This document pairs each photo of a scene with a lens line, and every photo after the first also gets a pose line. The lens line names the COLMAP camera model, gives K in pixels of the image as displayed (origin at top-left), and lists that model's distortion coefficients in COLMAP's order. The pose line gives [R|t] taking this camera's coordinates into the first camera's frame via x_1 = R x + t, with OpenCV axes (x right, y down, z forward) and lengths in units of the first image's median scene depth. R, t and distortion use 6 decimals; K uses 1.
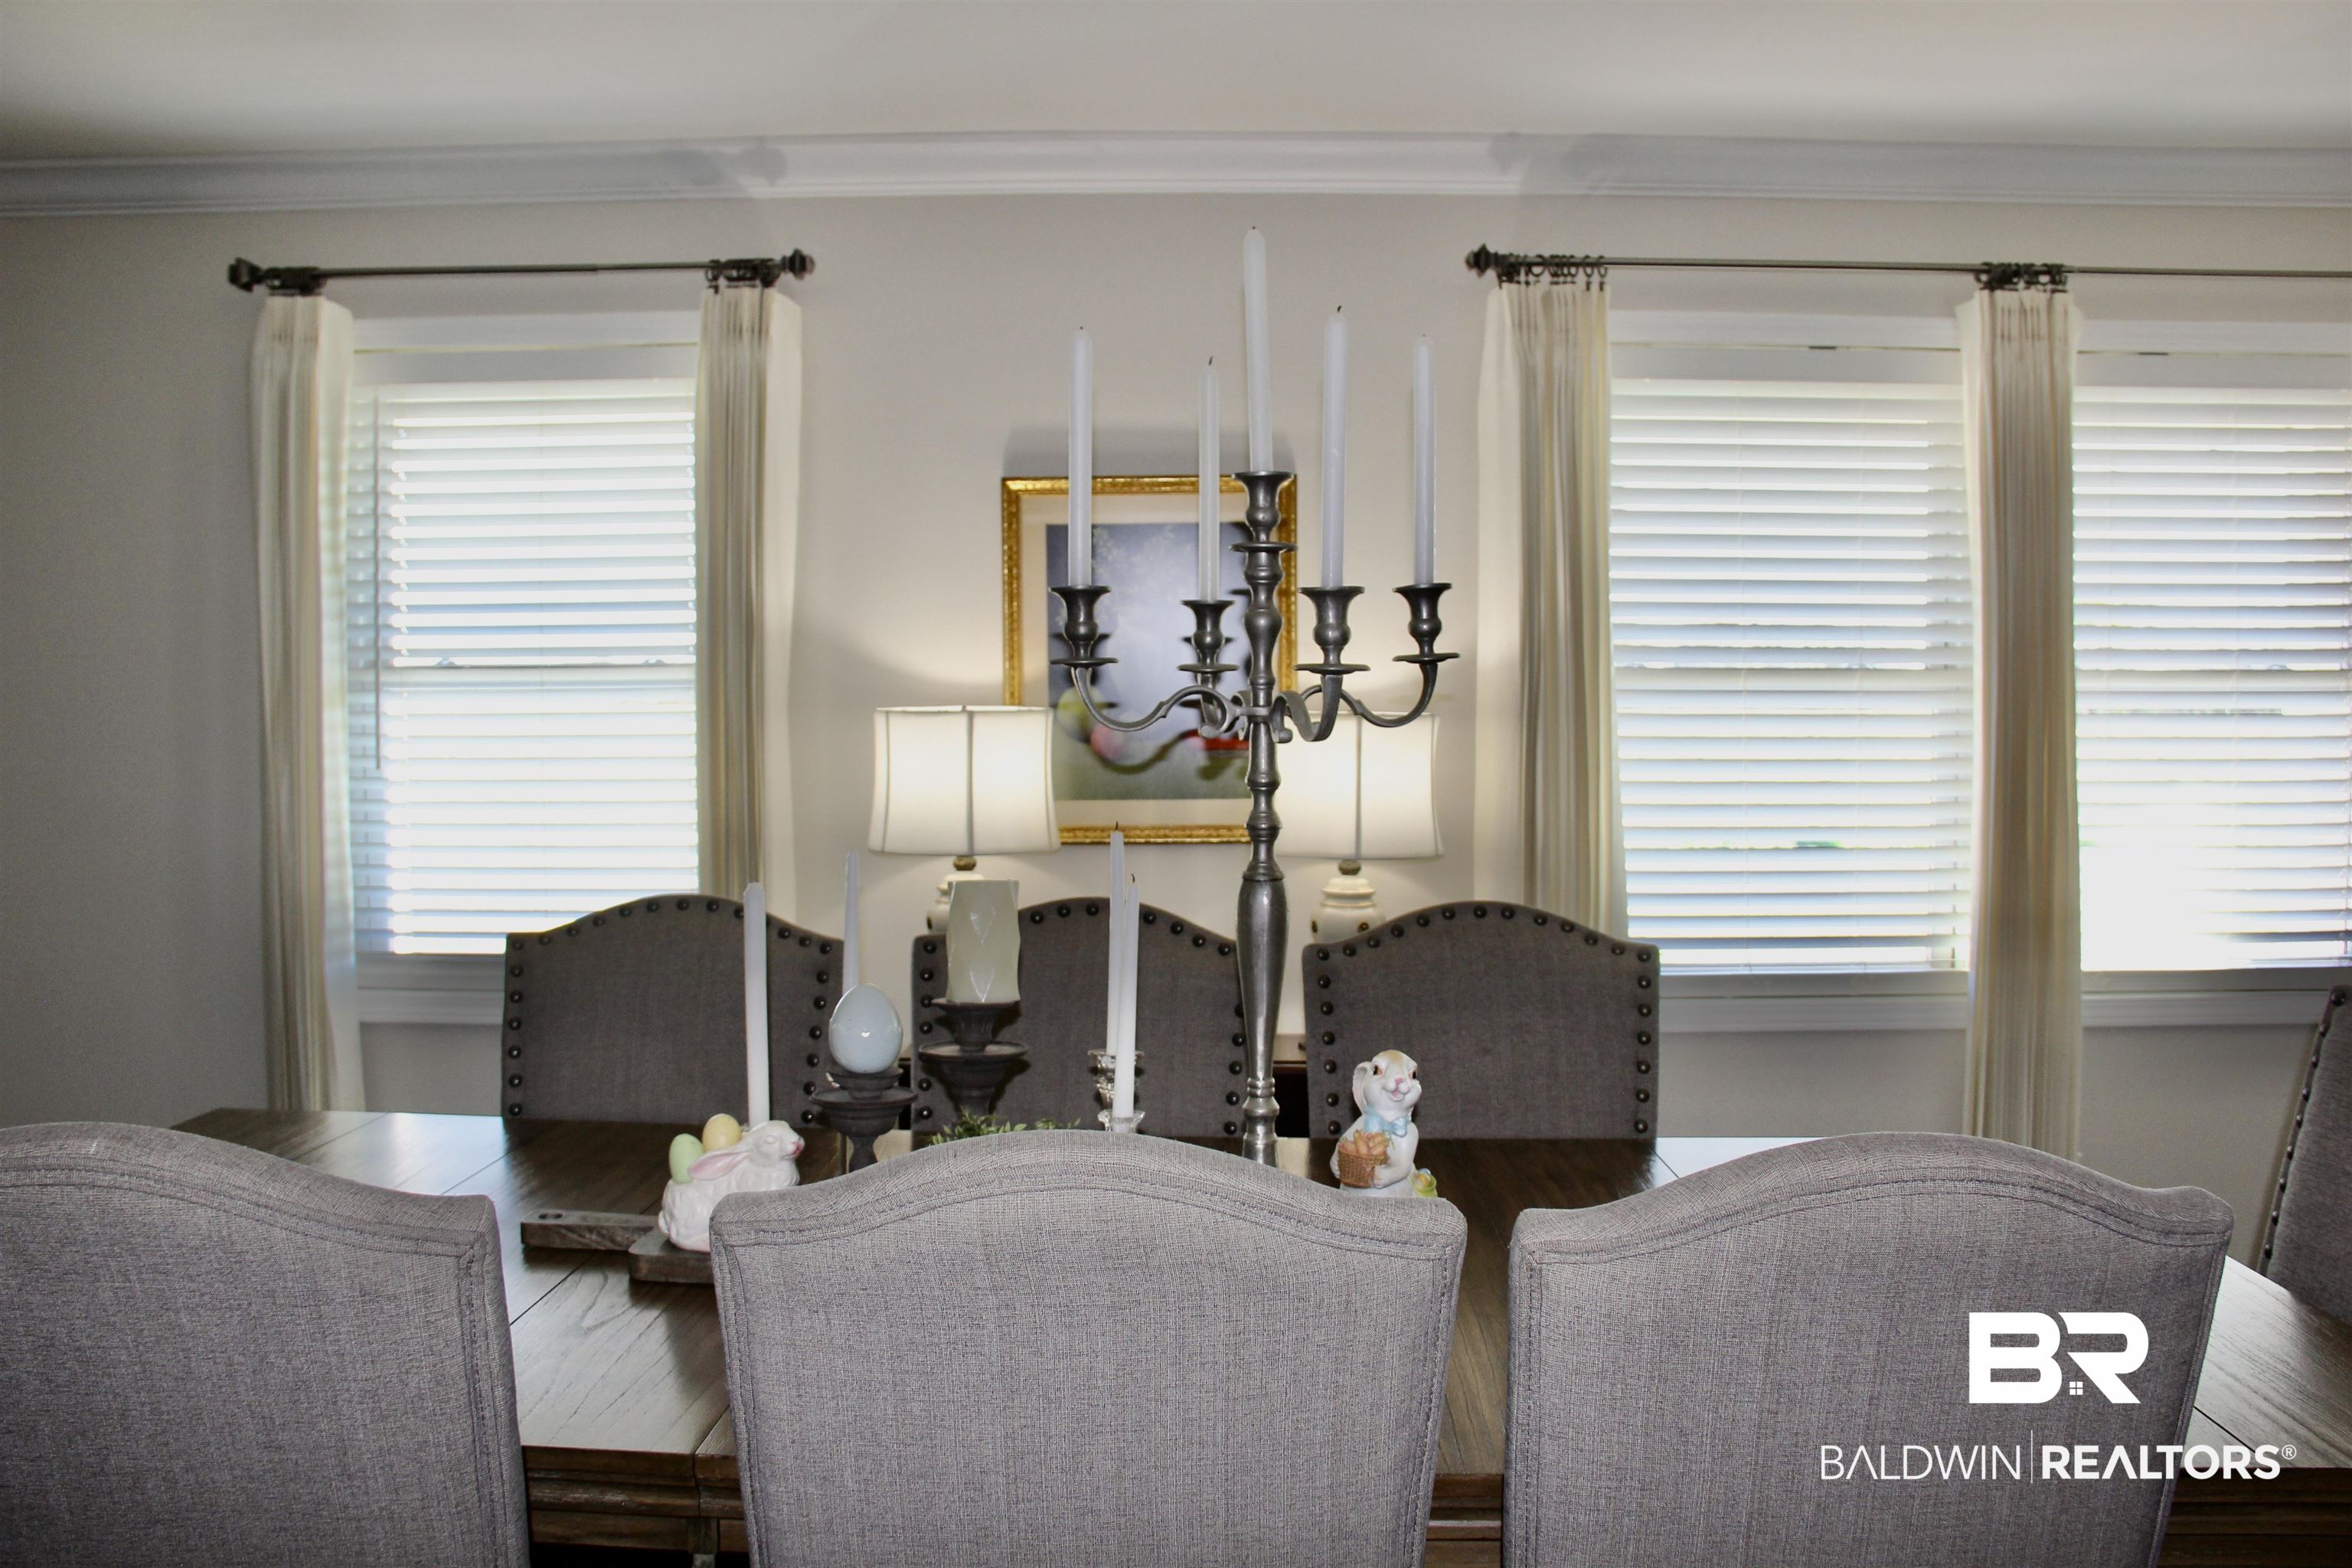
lens RADIAL K [[1942.6, 0, 1176.2], [0, 1942.6, 793.6], [0, 0, 1]] dist [-0.185510, 0.150861]
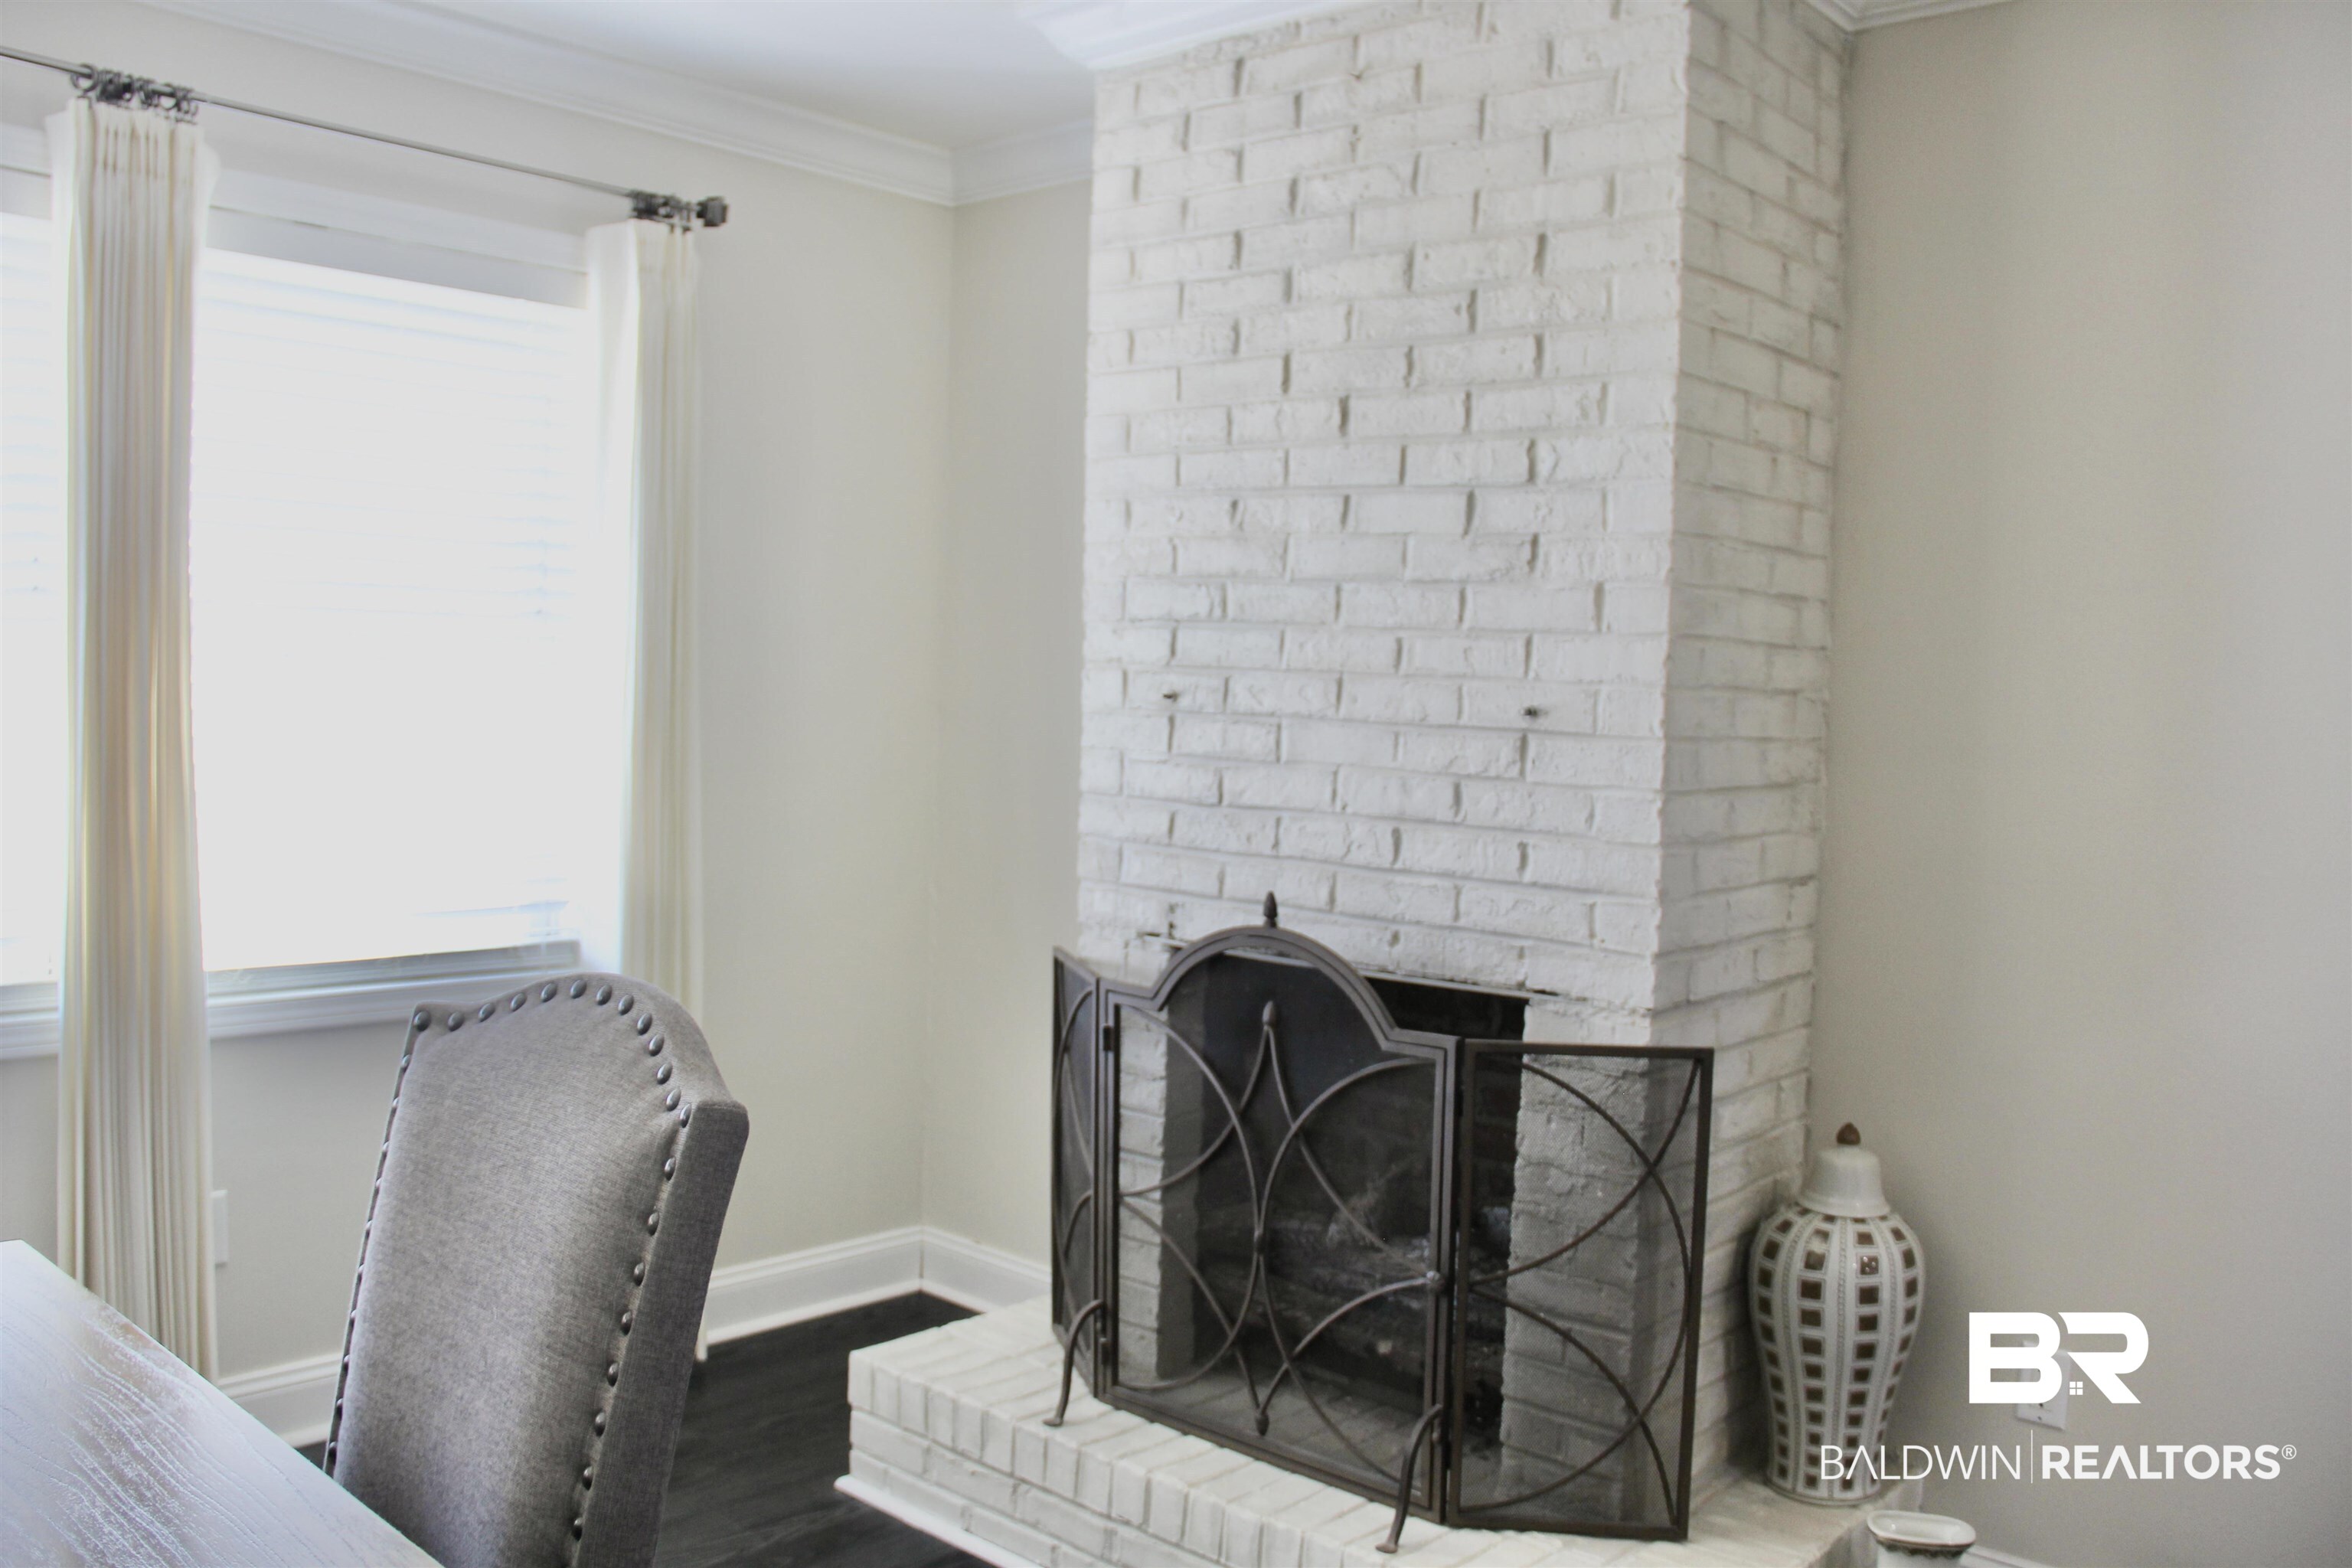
lens RADIAL K [[1919.9, 0, 1176.0], [0, 1919.9, 784.0], [0, 0, 1]] dist [-0.182508, 0.130744]
pose [[0.650822, -0.008008, 0.759188, 0.157670], [-0.003458, 0.999903, 0.013511, 0.001627], [-0.759222, -0.011419, 0.650731, 0.168342]]
